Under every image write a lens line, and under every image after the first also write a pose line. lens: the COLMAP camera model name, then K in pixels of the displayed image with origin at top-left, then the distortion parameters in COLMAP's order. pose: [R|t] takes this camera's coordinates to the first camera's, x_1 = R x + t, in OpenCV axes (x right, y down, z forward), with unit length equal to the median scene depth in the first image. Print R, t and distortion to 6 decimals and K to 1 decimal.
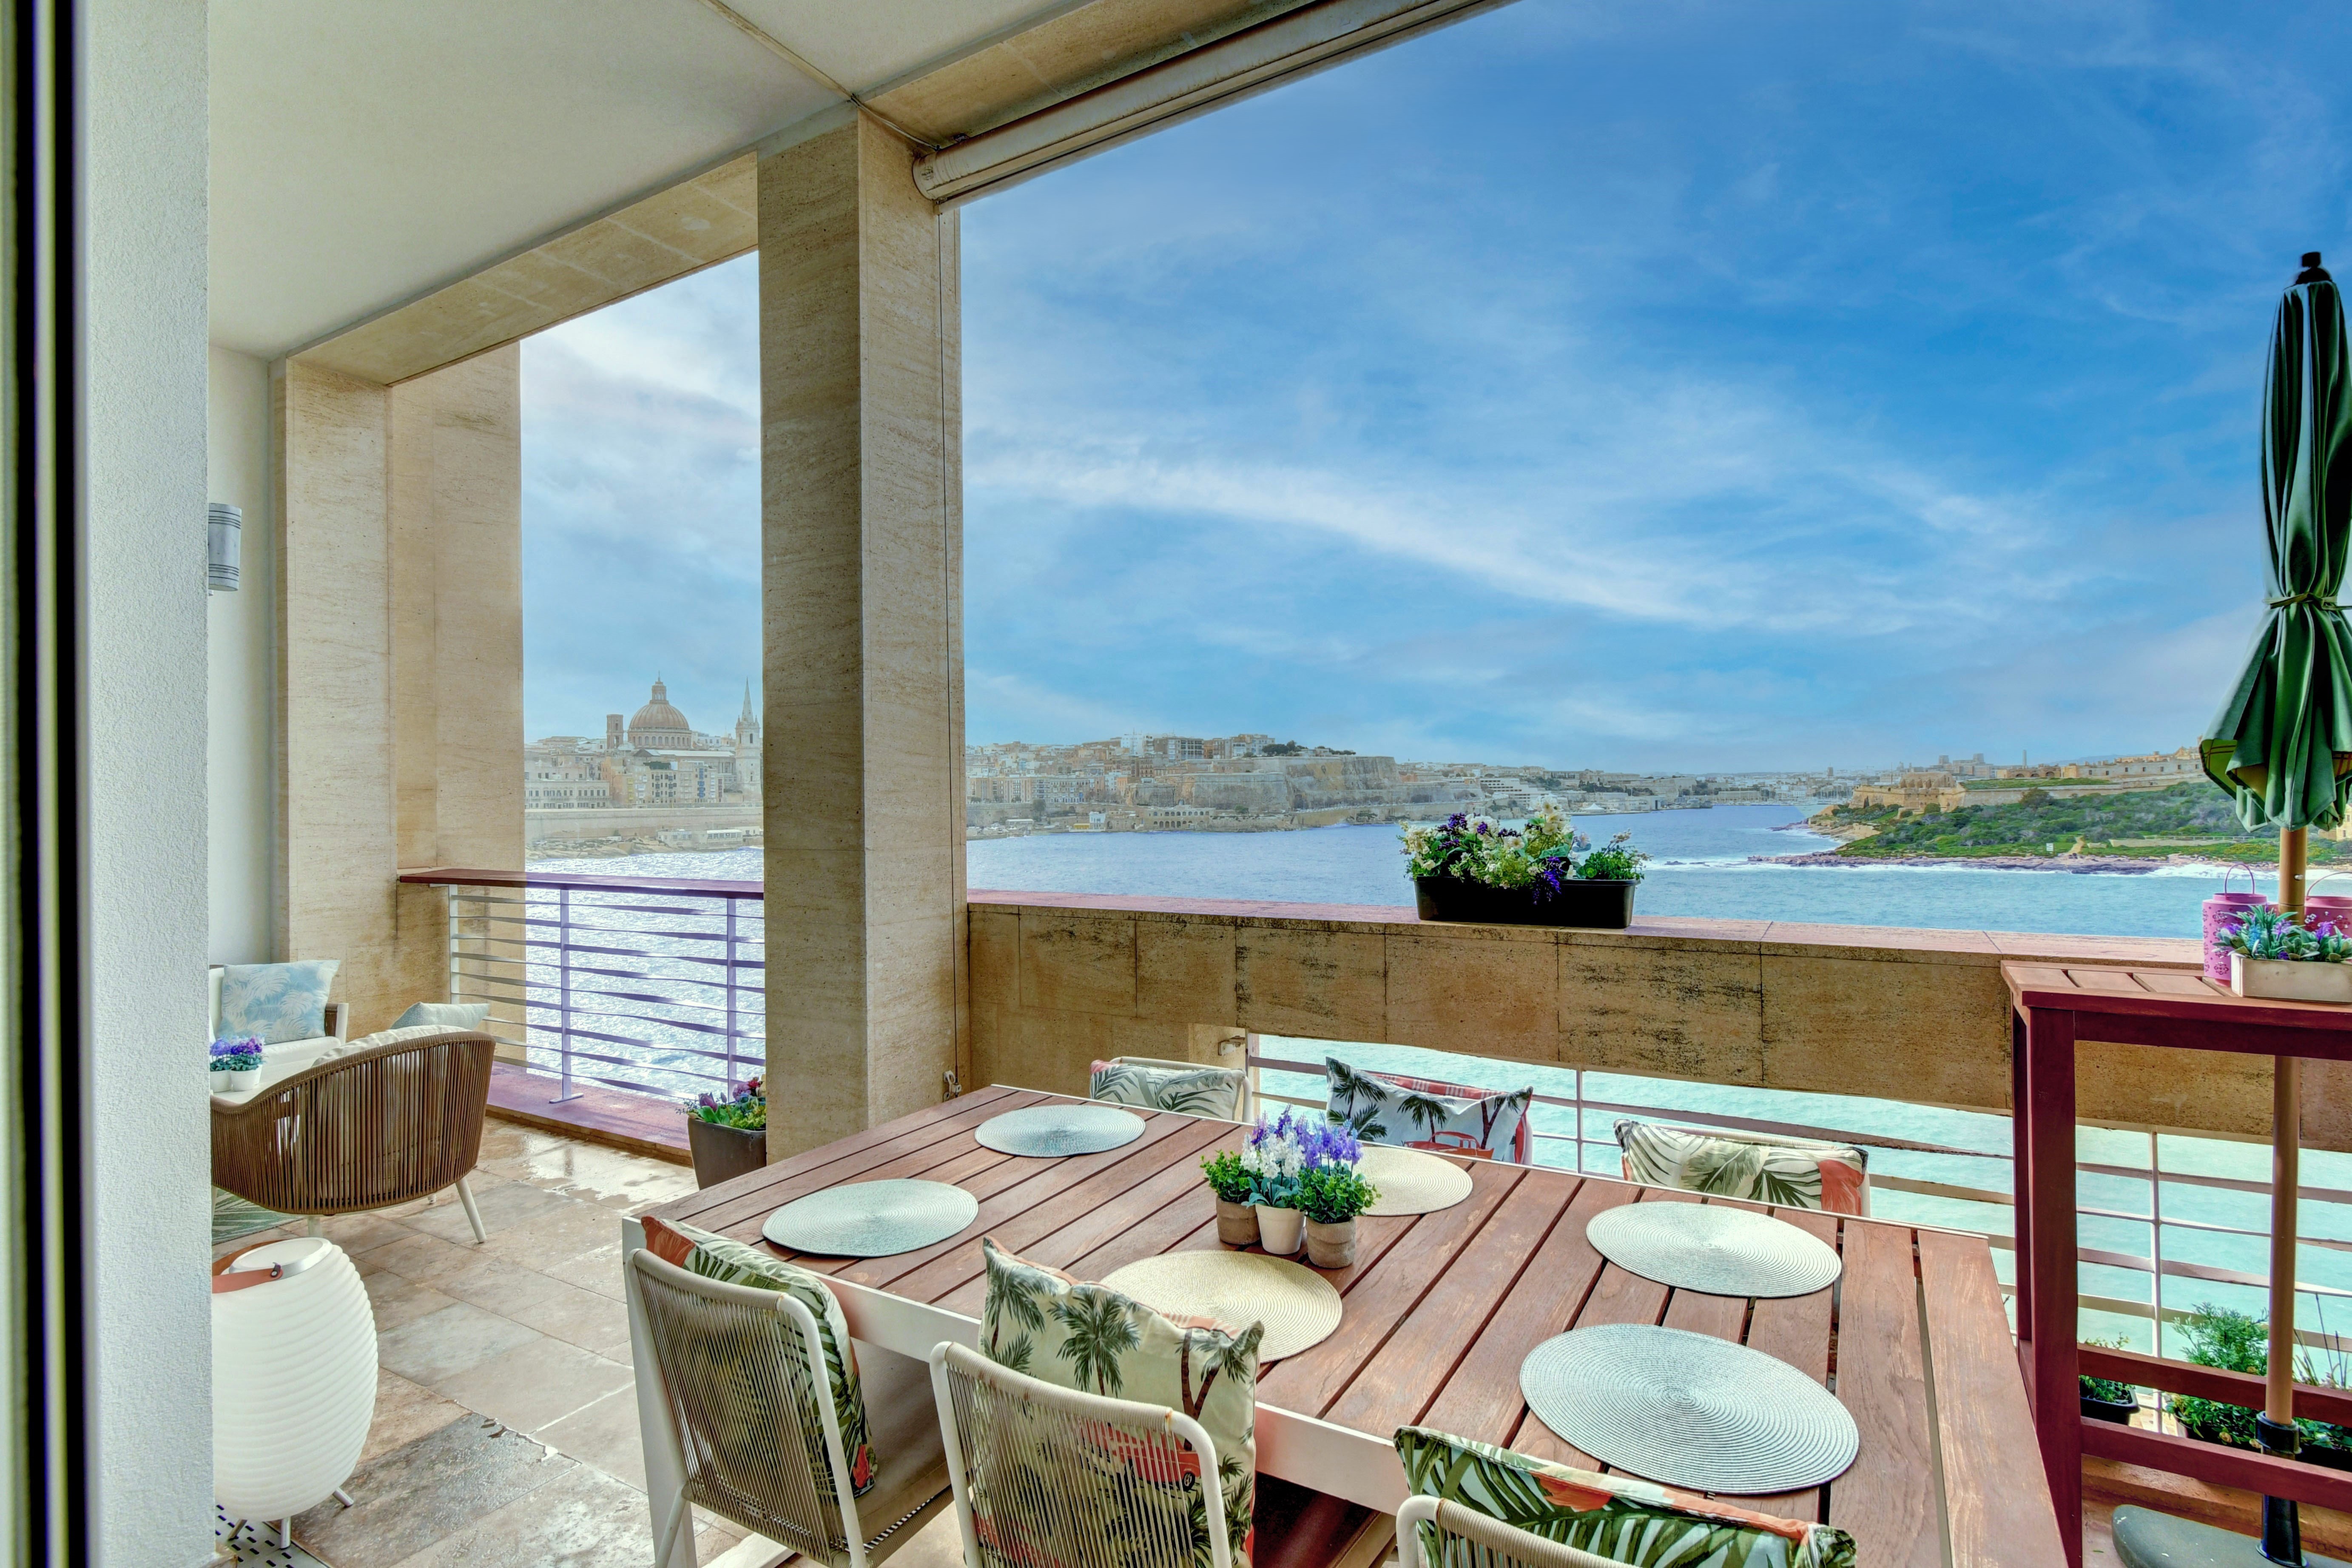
lens RADIAL K [[1149.3, 0, 1176.0], [0, 1149.3, 784.0], [0, 0, 1]] dist [0.000346, 0.000830]
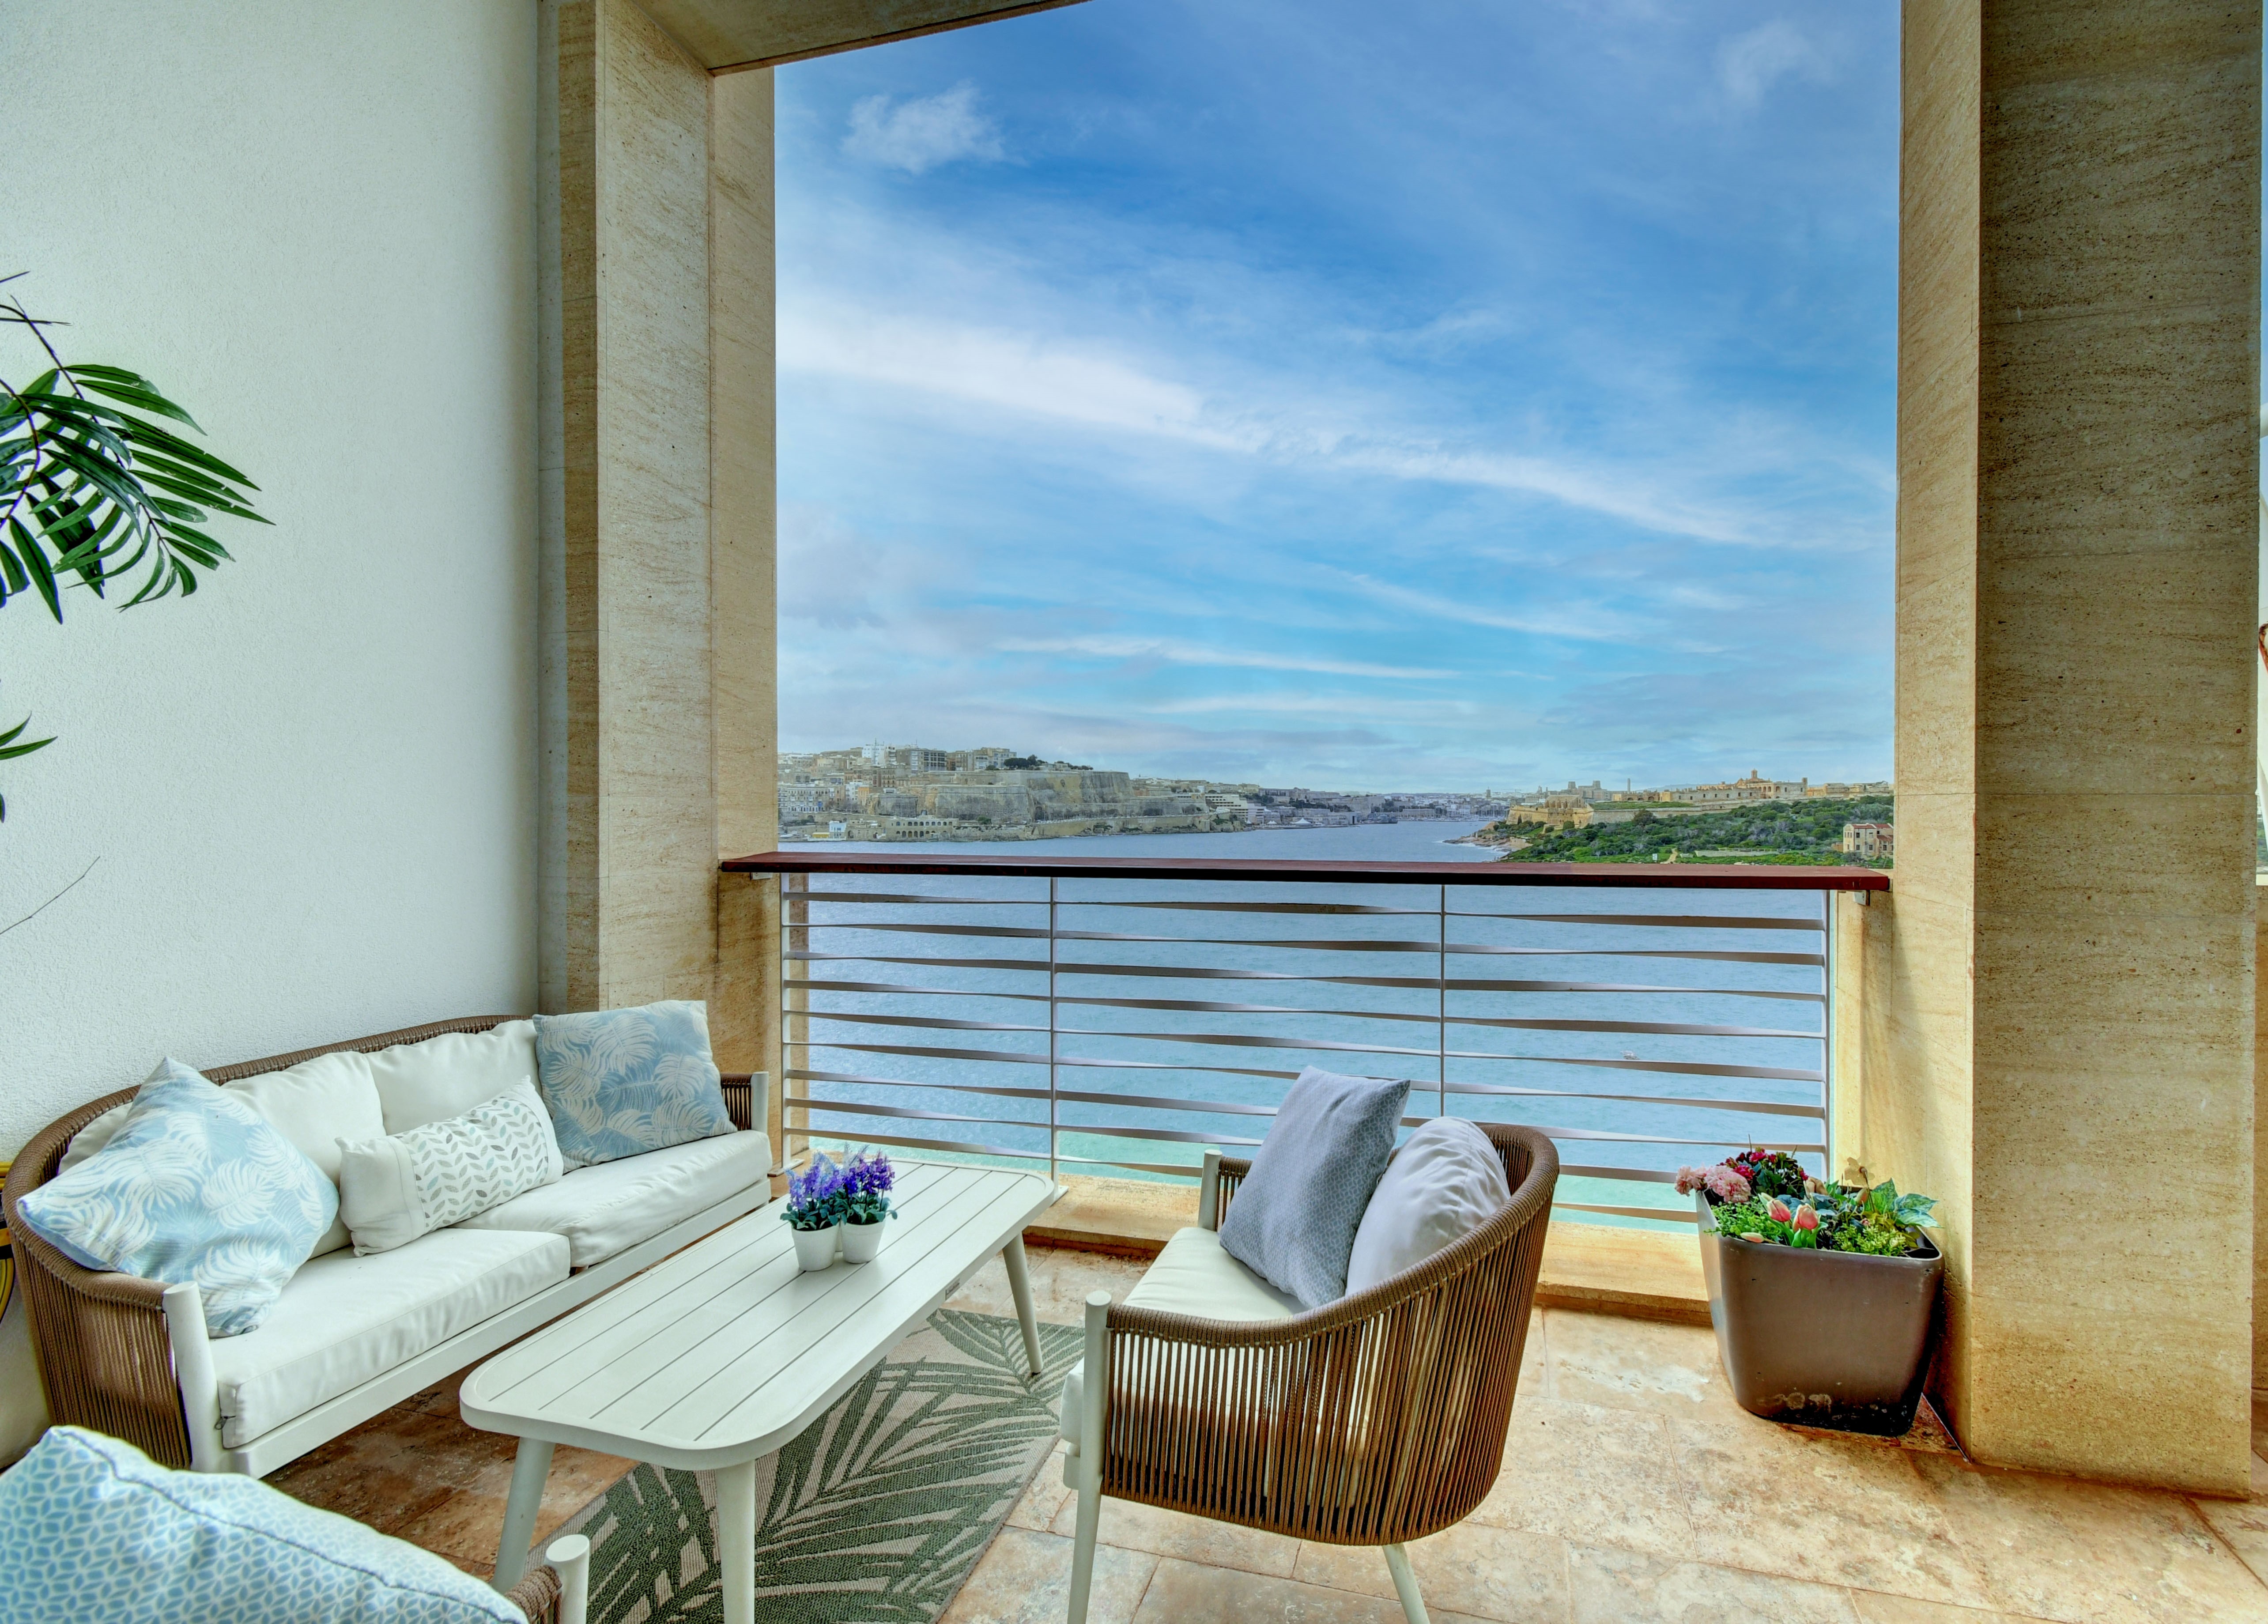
lens RADIAL K [[1079.6, 0, 1215.1], [0, 1079.6, 812.7], [0, 0, 1]] dist [0.001911, 0.000427]
pose [[0.962916, 0.012069, 0.269532, -0.938924], [-0.015800, 0.999807, 0.011677, 0.068077], [-0.269339, -0.015503, 0.962921, 0.584854]]
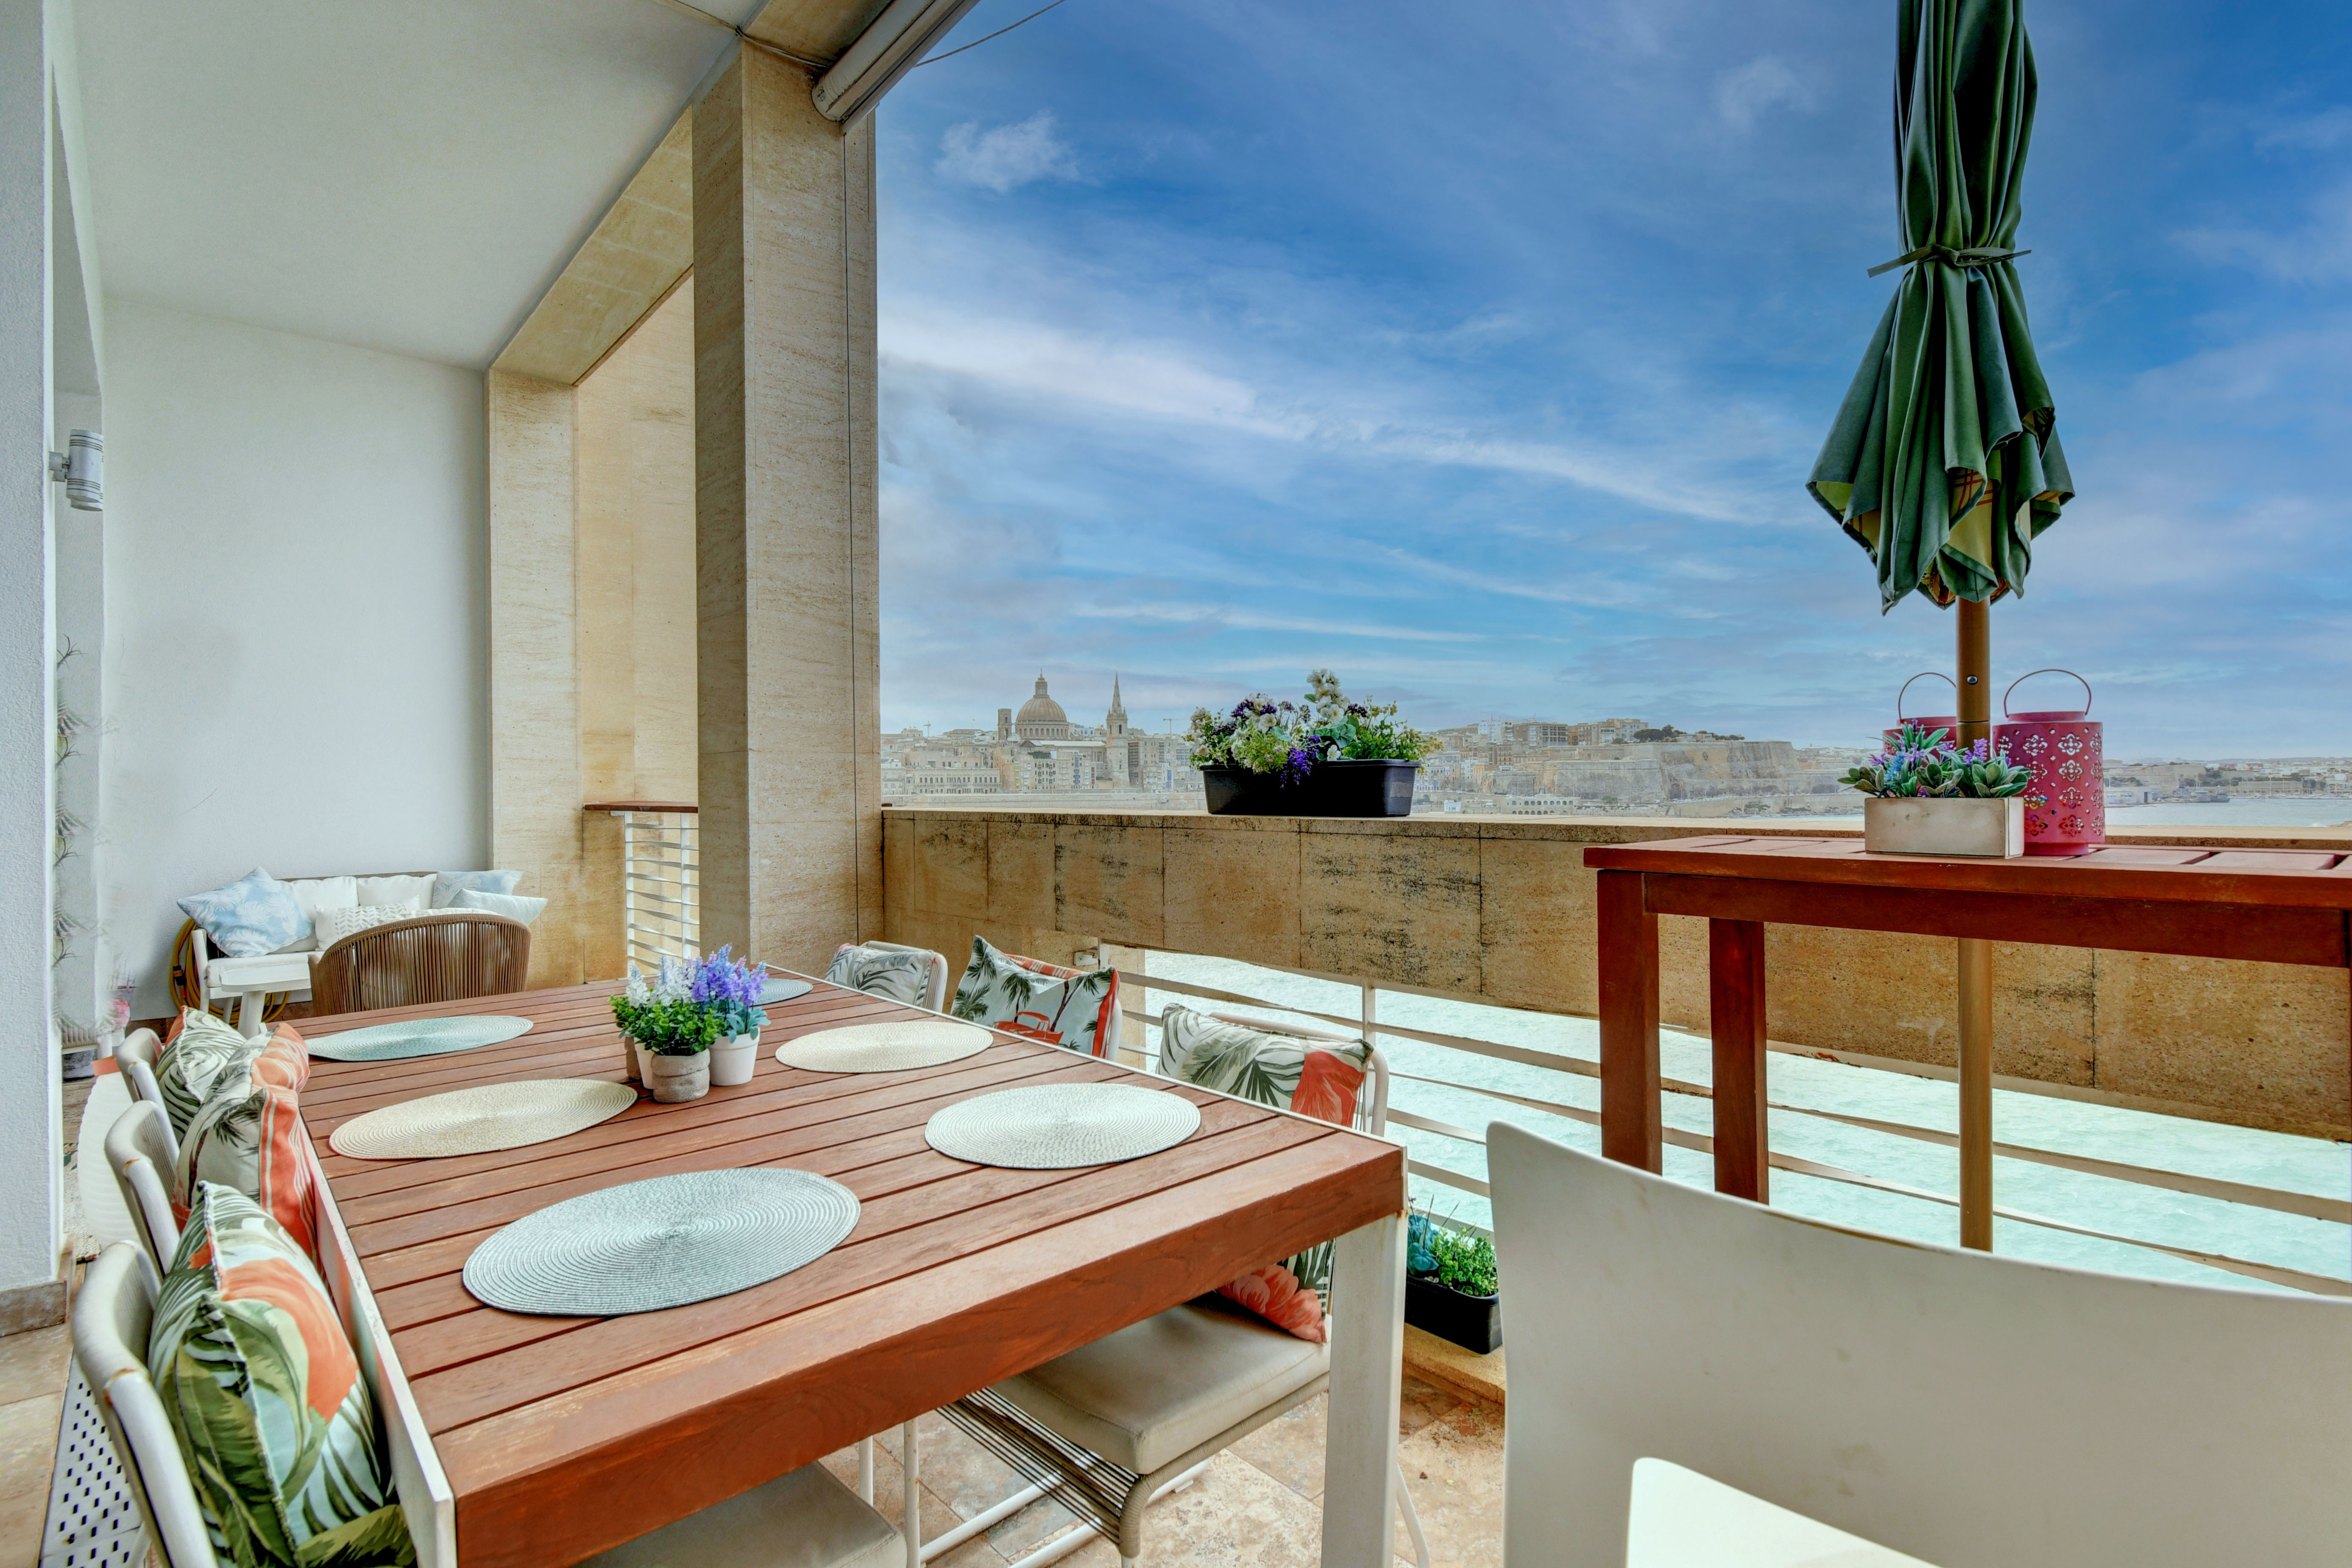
lens RADIAL K [[1142.2, 0, 1176.0], [0, 1142.2, 784.0], [0, 0, 1]] dist [0.002970, 0.000074]
pose [[0.952869, 0.003468, -0.303361, 0.410117], [-0.000393, 0.999948, 0.010197, 0.075919], [0.303381, -0.009597, 0.952821, 0.121029]]
